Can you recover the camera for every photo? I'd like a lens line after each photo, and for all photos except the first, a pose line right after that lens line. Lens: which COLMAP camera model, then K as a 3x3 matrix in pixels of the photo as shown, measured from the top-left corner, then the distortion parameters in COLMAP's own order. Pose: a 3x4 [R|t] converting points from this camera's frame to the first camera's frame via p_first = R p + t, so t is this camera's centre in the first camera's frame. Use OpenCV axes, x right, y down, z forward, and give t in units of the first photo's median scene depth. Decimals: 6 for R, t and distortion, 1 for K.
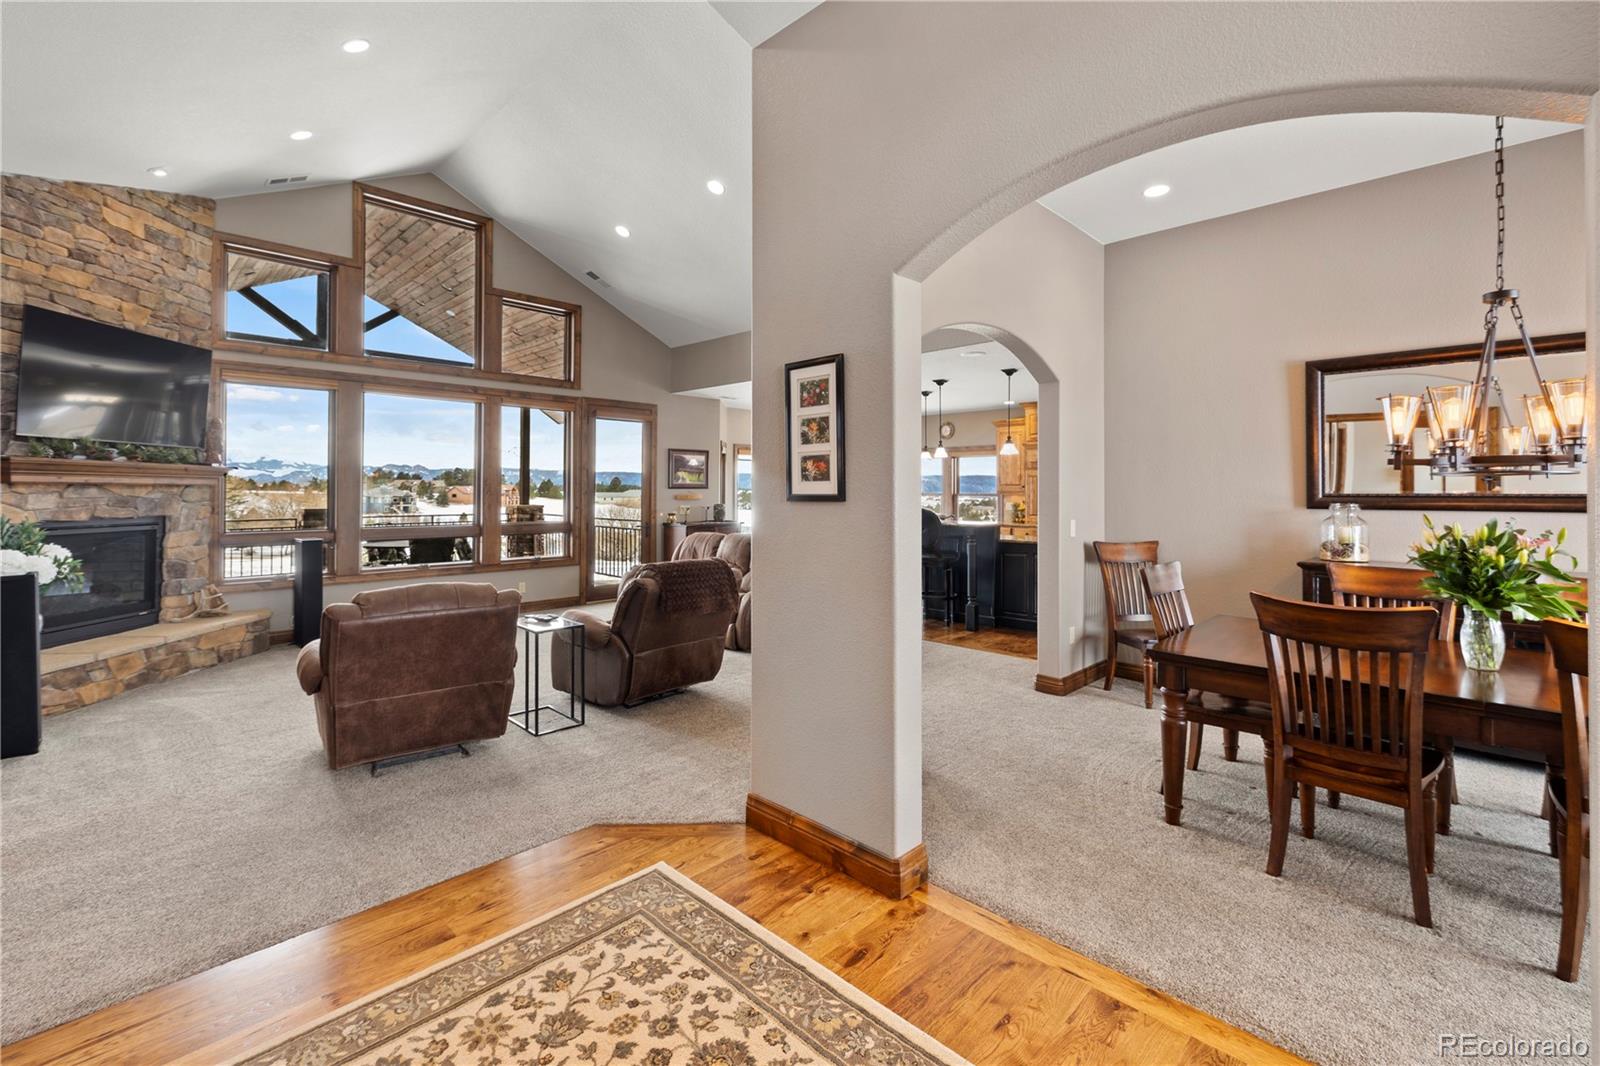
lens RADIAL K [[688.7, 0, 798.4], [0, 688.7, 483.3], [0, 0, 1]] dist [0.001234, -0.000466]
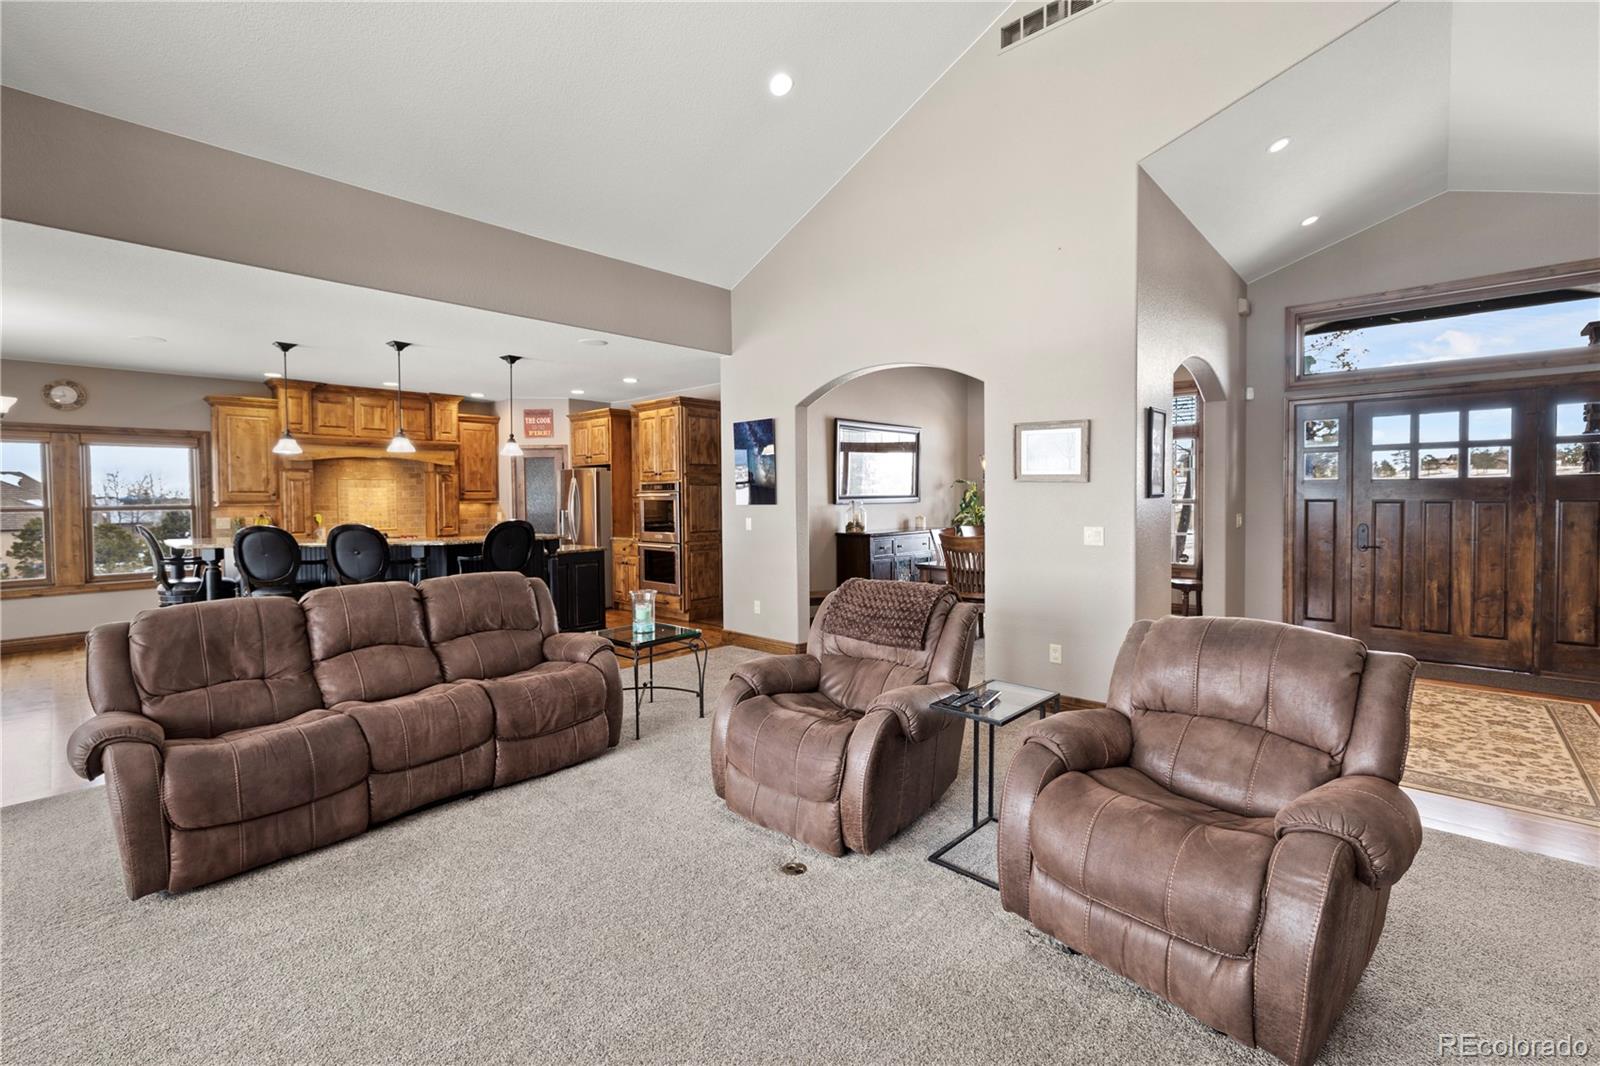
lens RADIAL K [[688.7, 0, 786.1], [0, 688.7, 508.2], [0, 0, 1]] dist [0.001234, -0.000466]
pose [[-0.009370, -0.021255, 0.999730, -0.789735], [-0.000210, 0.999774, 0.021254, 0.007808], [-0.999956, -0.000011, -0.009372, 0.940395]]
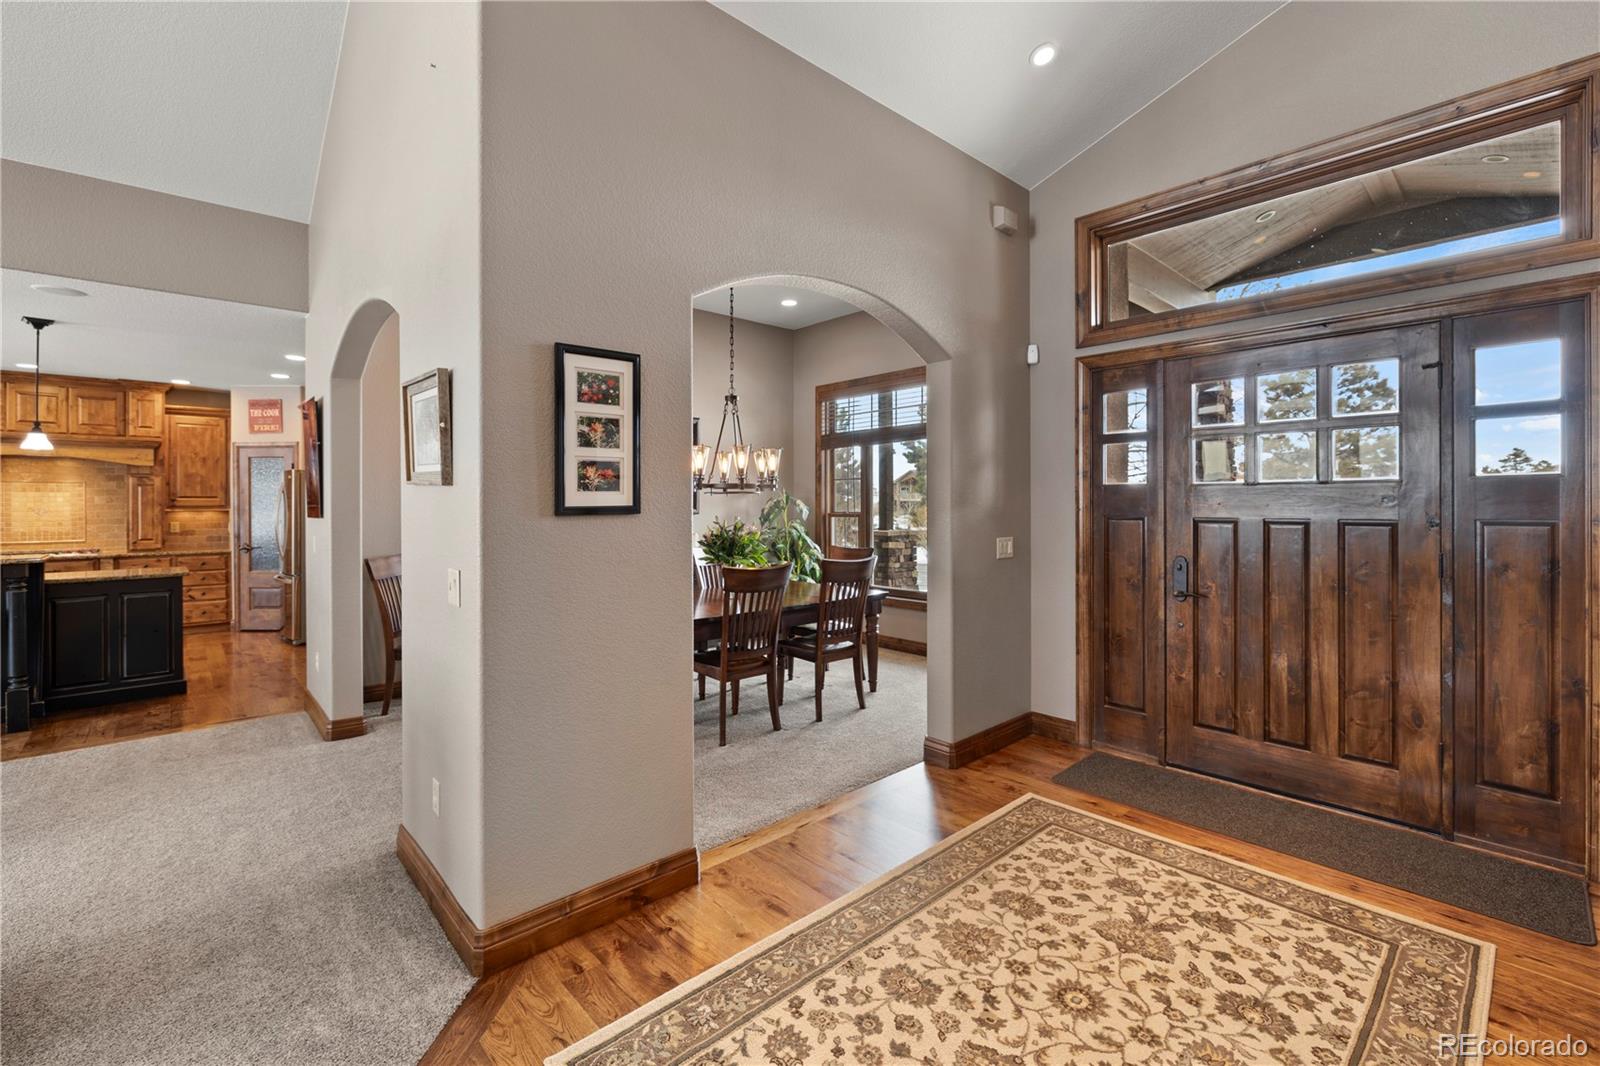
lens RADIAL K [[688.7, 0, 782.8], [0, 688.7, 501.6], [0, 0, 1]] dist [0.001234, -0.000466]
pose [[0.076574, 0.000277, 0.997064, -0.406903], [-0.005956, 0.999982, 0.000180, 0.004459], [-0.997046, -0.005952, 0.076575, 0.349395]]
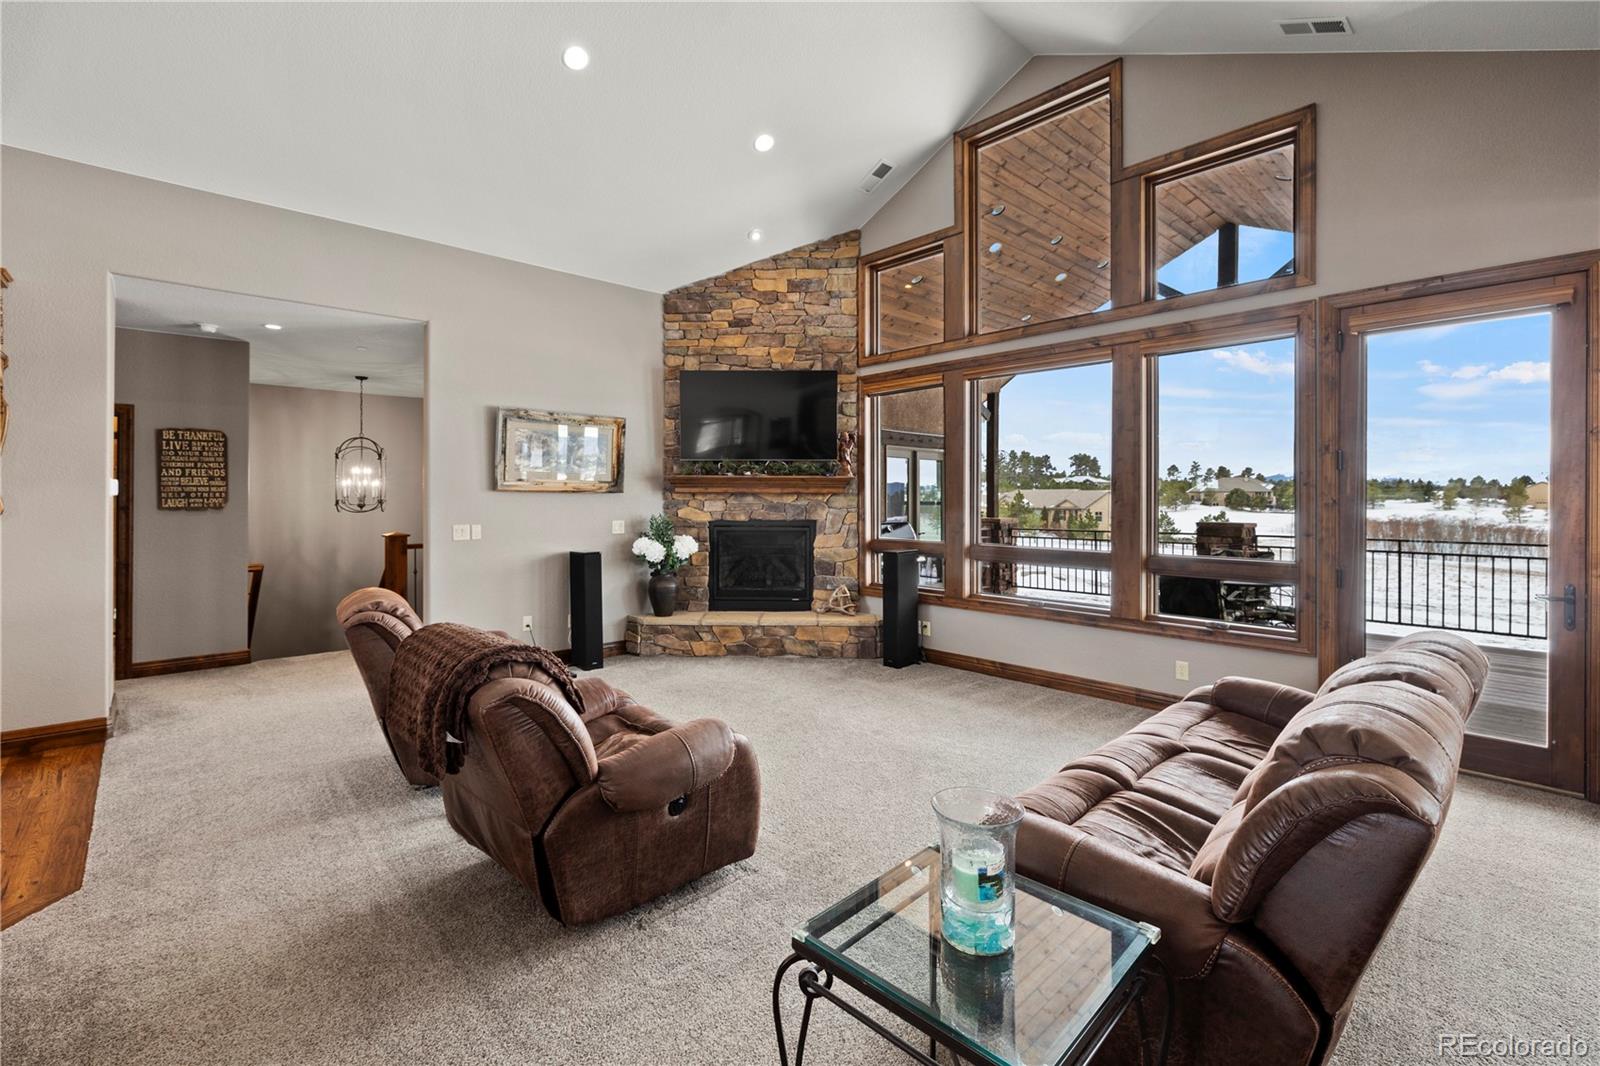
lens RADIAL K [[688.7, 0, 777.6], [0, 688.7, 497.8], [0, 0, 1]] dist [0.001234, -0.000466]
pose [[-0.056922, -0.001932, -0.998377, 0.262920], [0.008103, 0.999964, -0.002397, 0.012016], [0.998346, -0.008226, -0.056905, 1.035346]]
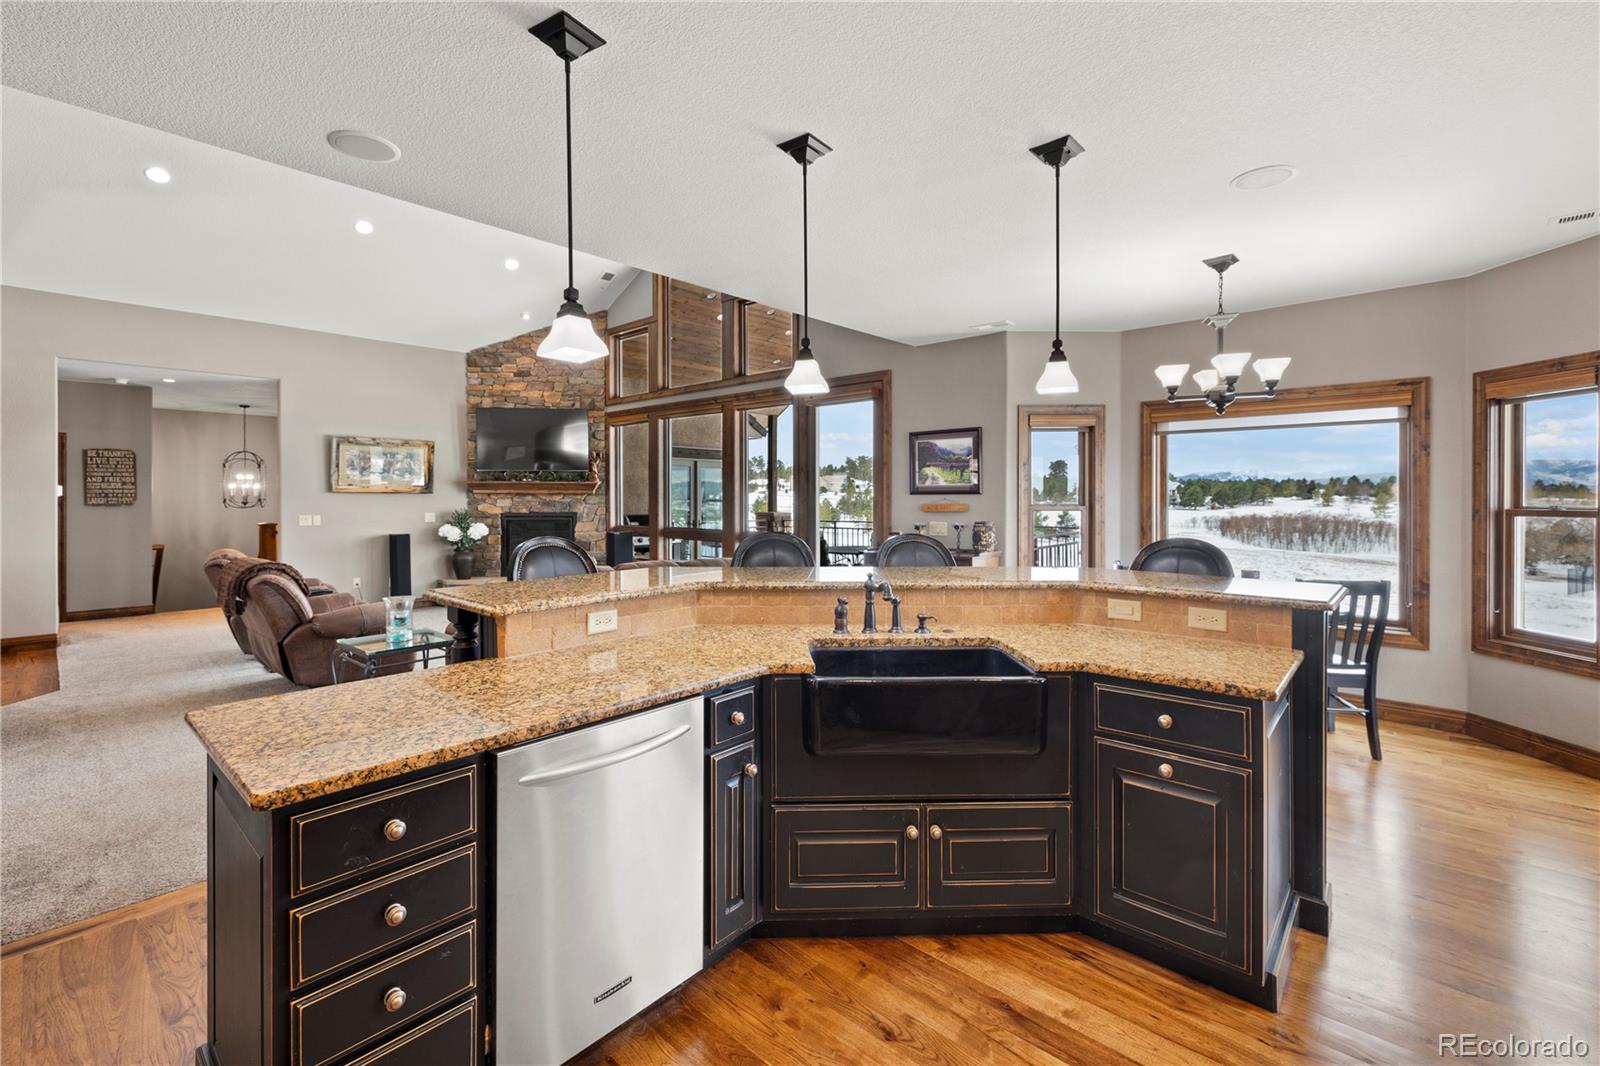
lens RADIAL K [[688.7, 0, 783.4], [0, 688.7, 498.2], [0, 0, 1]] dist [0.001234, -0.000466]
pose [[0.023529, 0.001267, -0.999722, 0.796101], [0.009624, 0.999953, 0.001493, 0.015939], [0.999677, -0.009657, 0.023515, 1.512248]]
